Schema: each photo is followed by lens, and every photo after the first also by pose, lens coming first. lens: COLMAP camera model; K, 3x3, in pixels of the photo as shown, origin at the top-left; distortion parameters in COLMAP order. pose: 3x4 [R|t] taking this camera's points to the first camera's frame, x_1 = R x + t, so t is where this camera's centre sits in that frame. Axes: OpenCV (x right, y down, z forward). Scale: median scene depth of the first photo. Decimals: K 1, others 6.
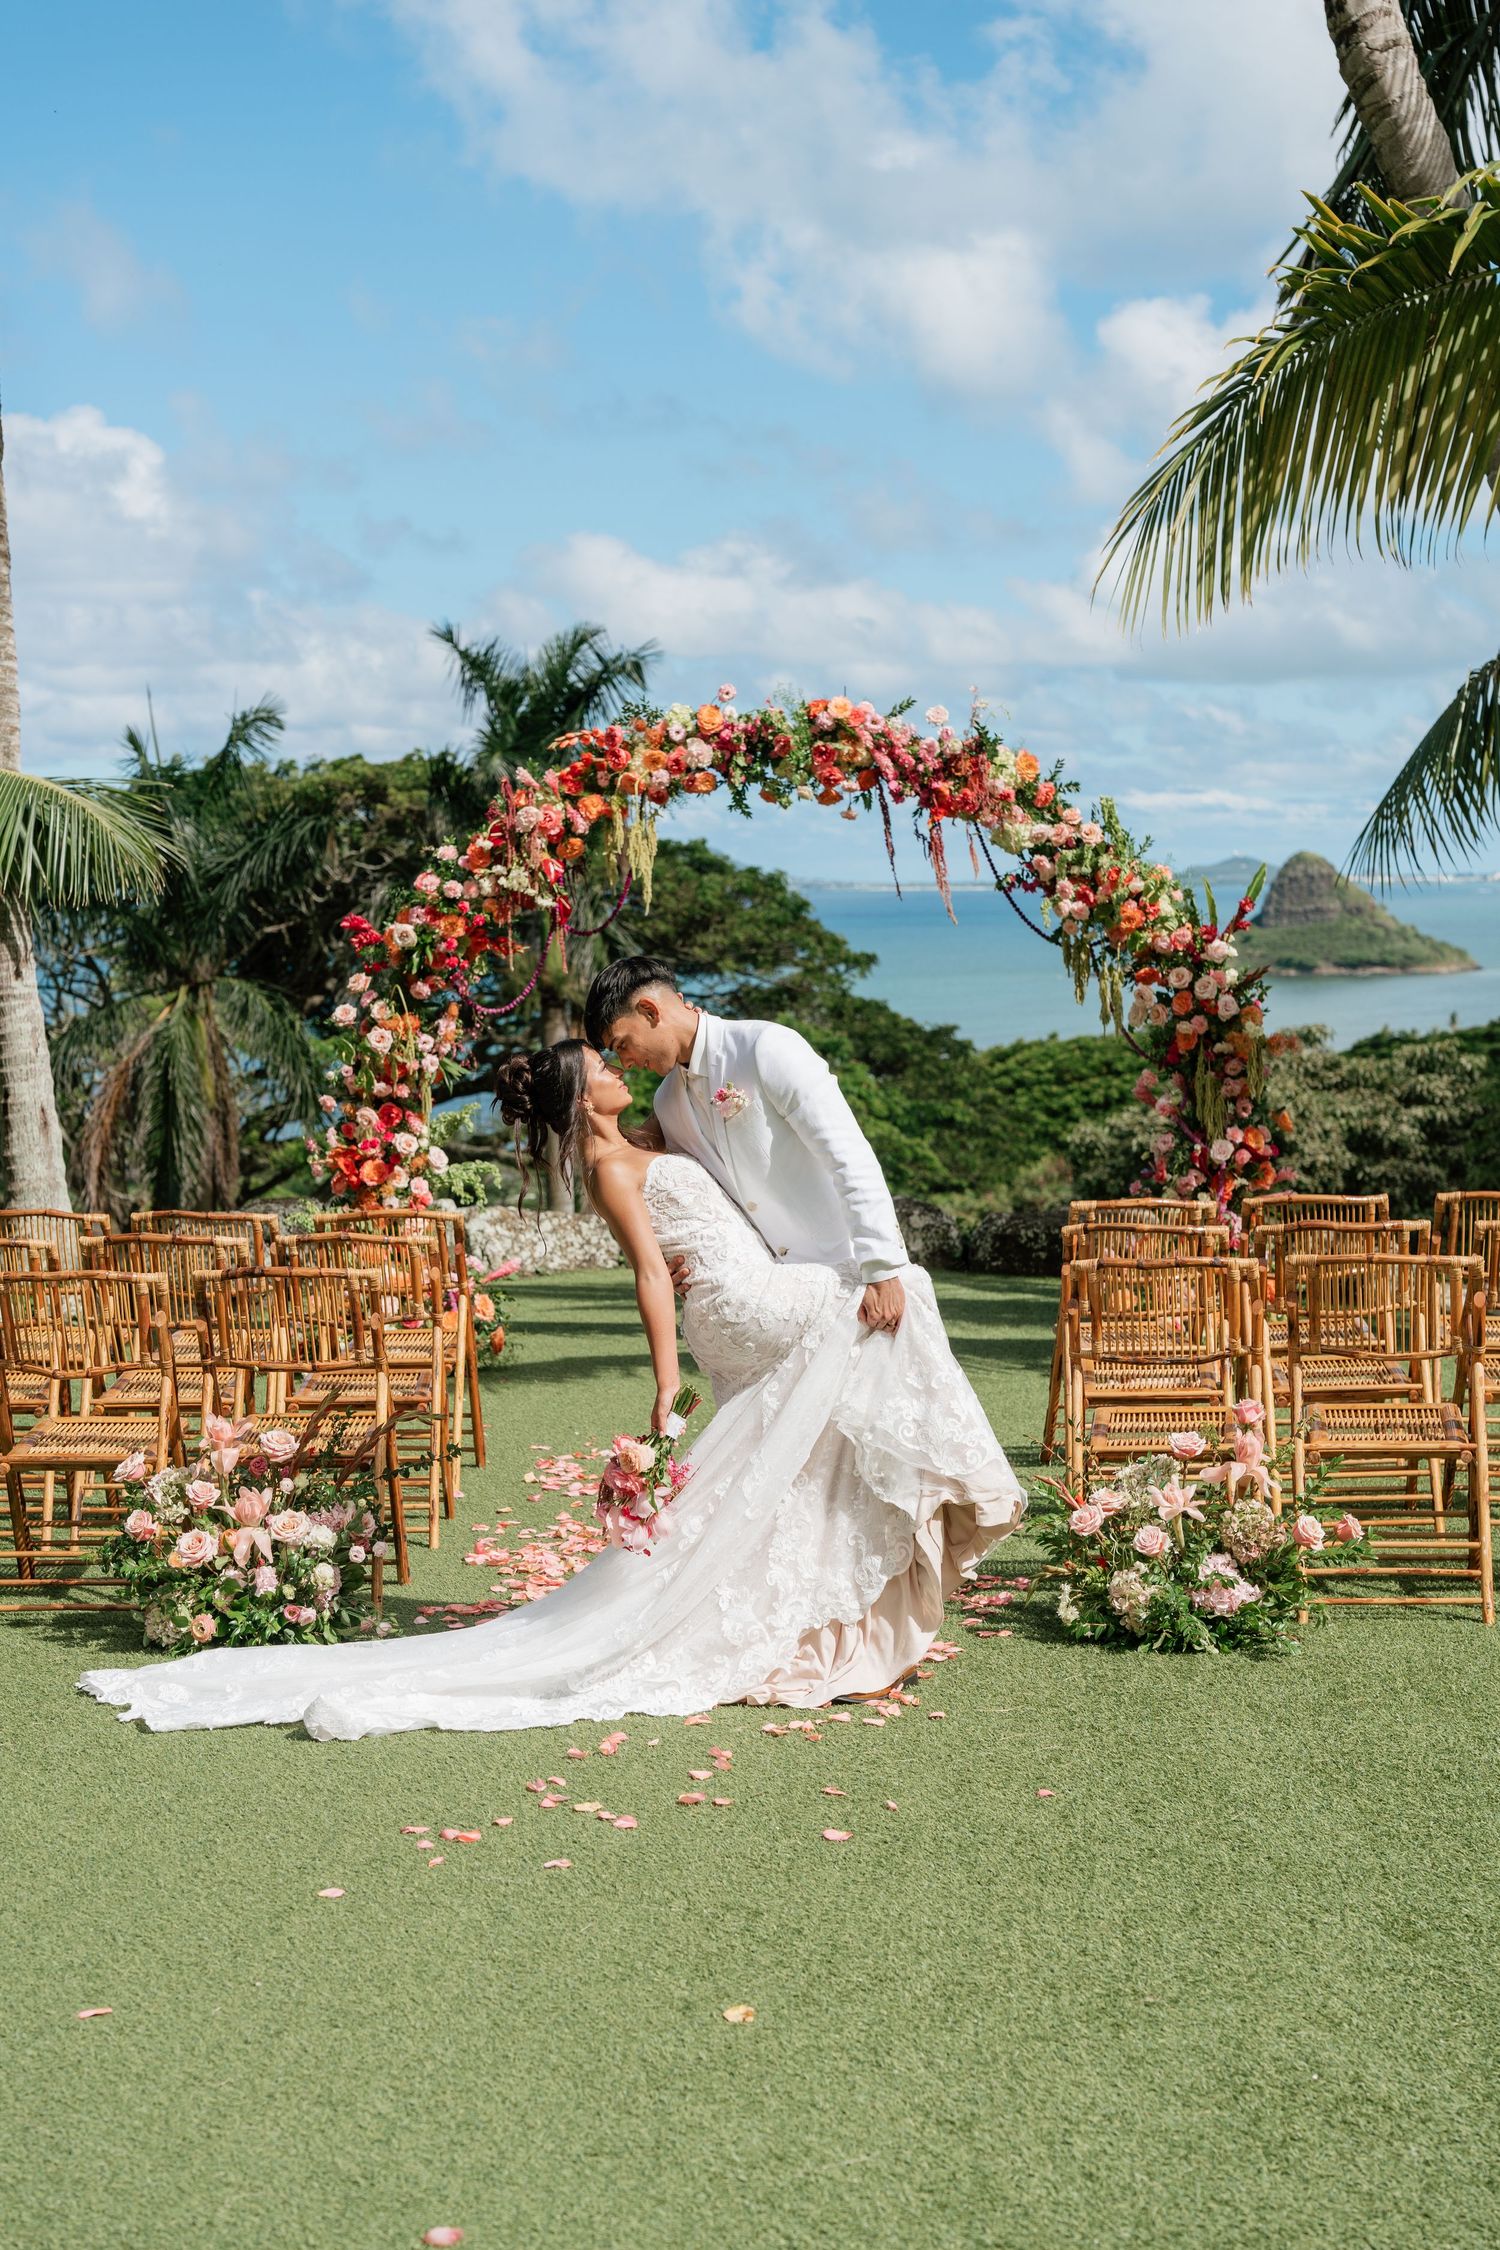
lens RADIAL K [[3007.8, 0, 749.8], [0, 3007.8, 1121.8], [0, 0, 1]] dist [0.022064, 0.000000]
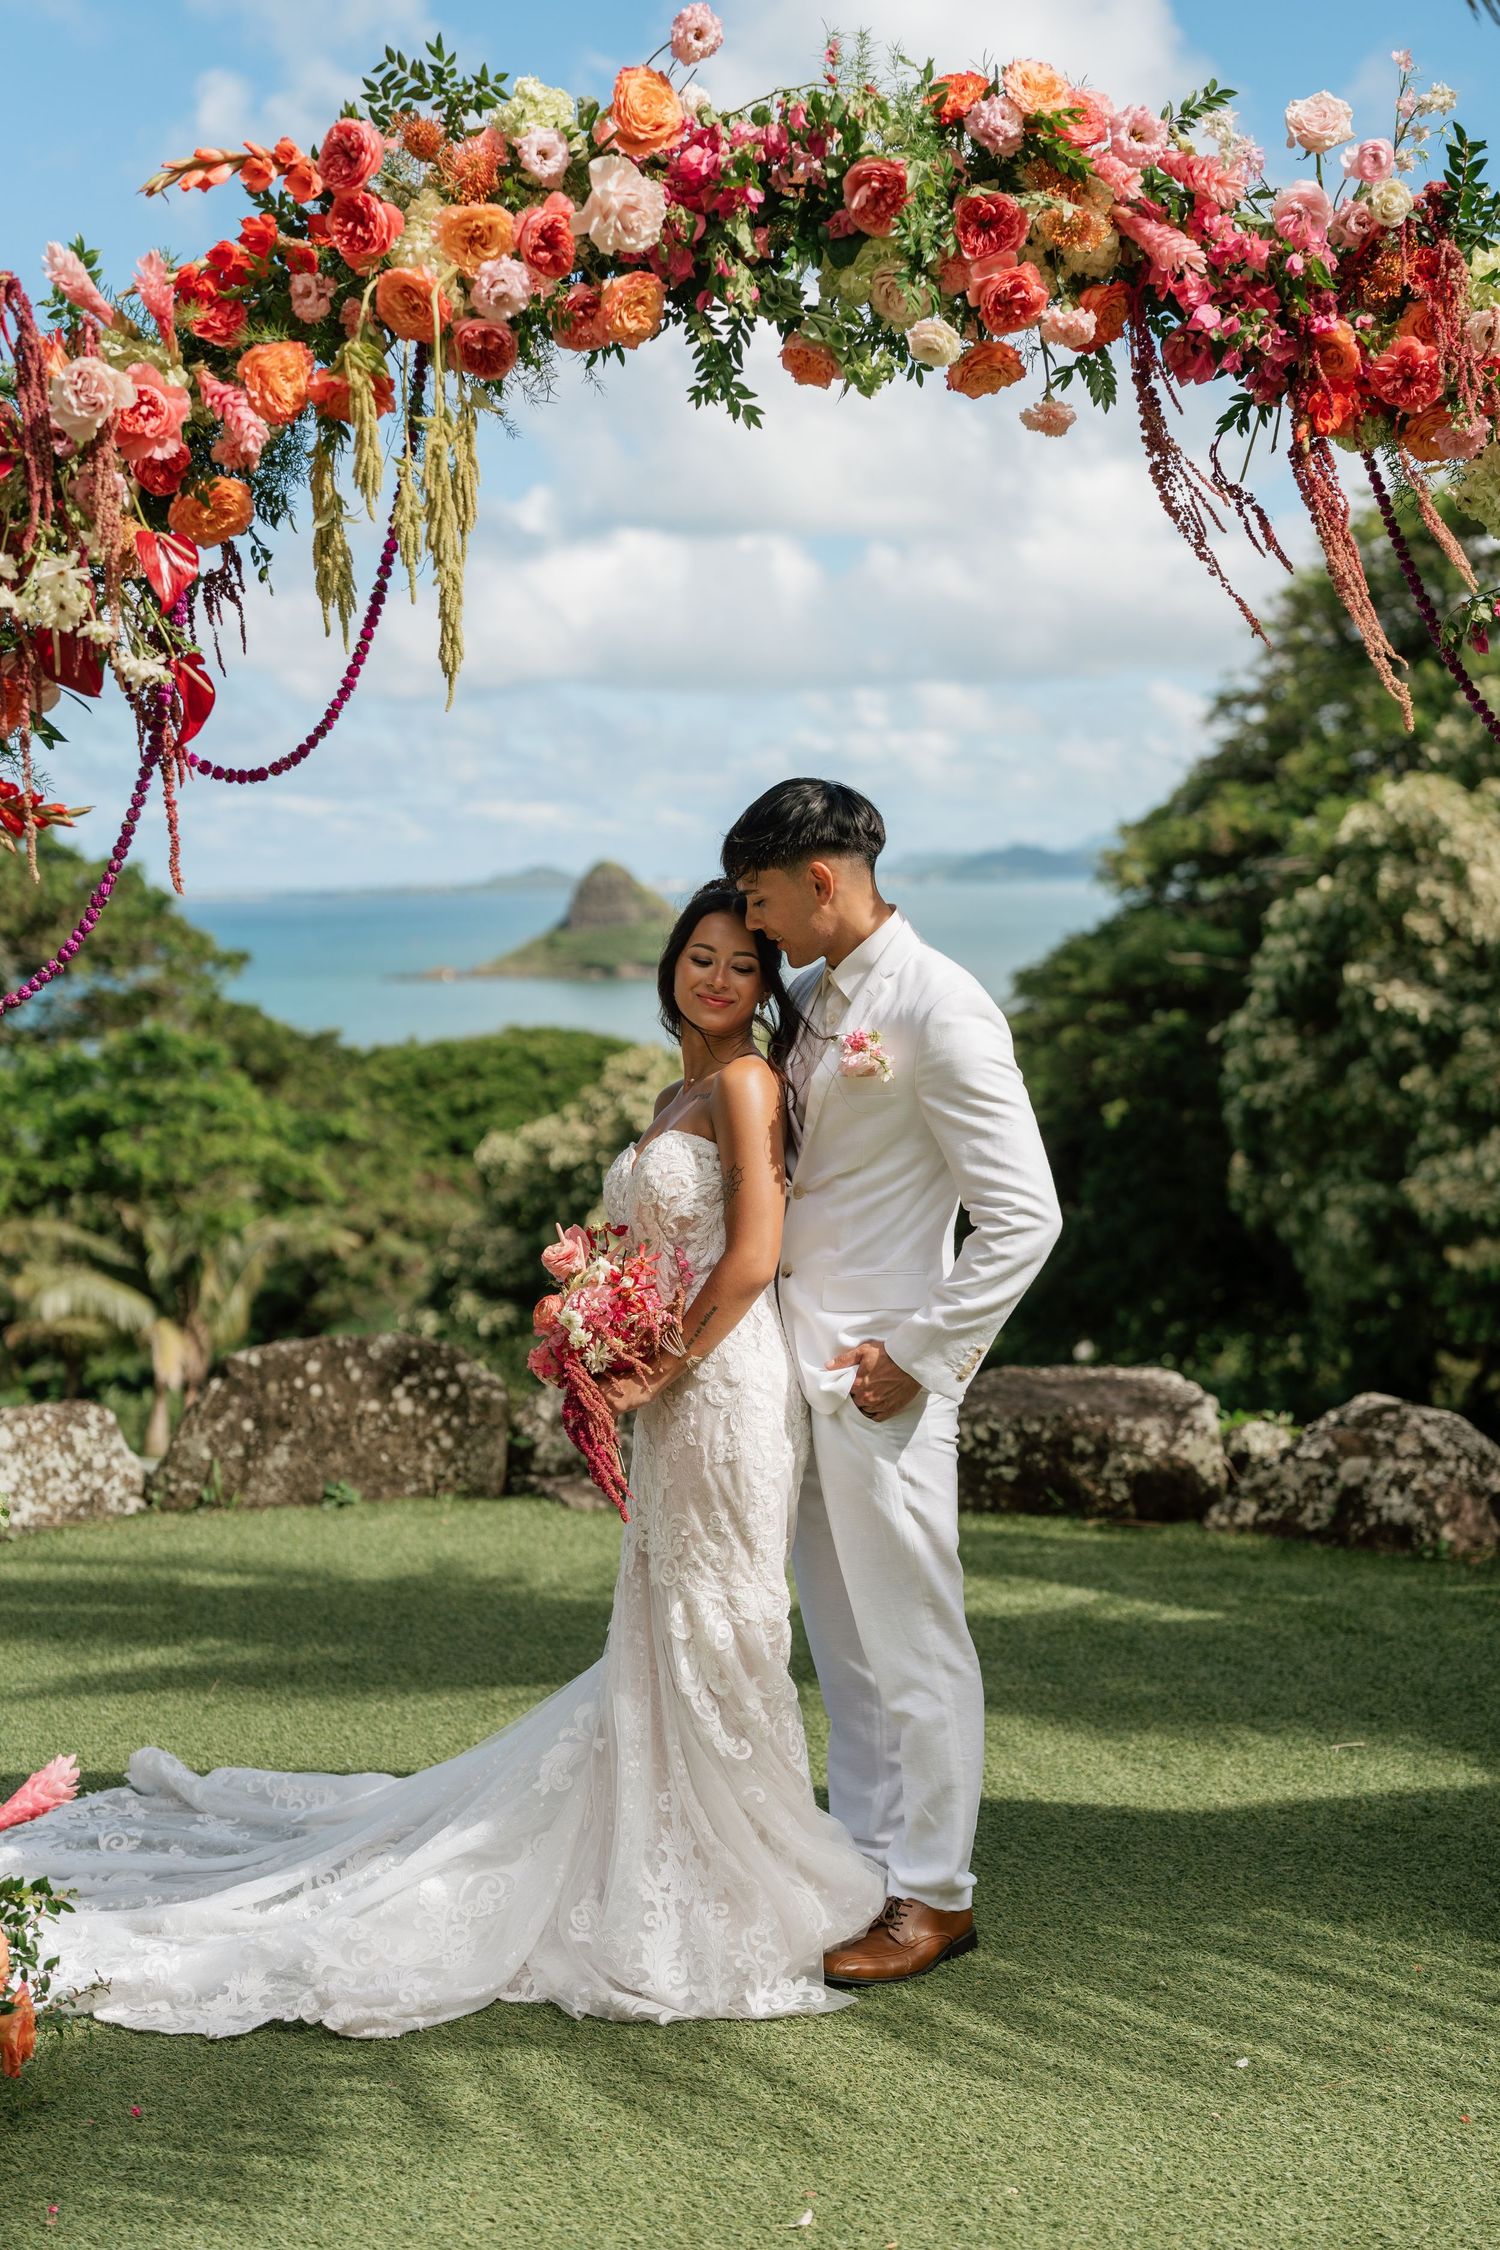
lens RADIAL K [[3007.8, 0, 750.5], [0, 3007.8, 1127.1], [0, 0, 1]] dist [0.022064, 0.000000]
pose [[0.975776, -0.020177, 0.217840, -0.075704], [0.019999, 0.999795, 0.003019, -0.023190], [-0.217857, 0.001411, 0.975980, 0.669933]]
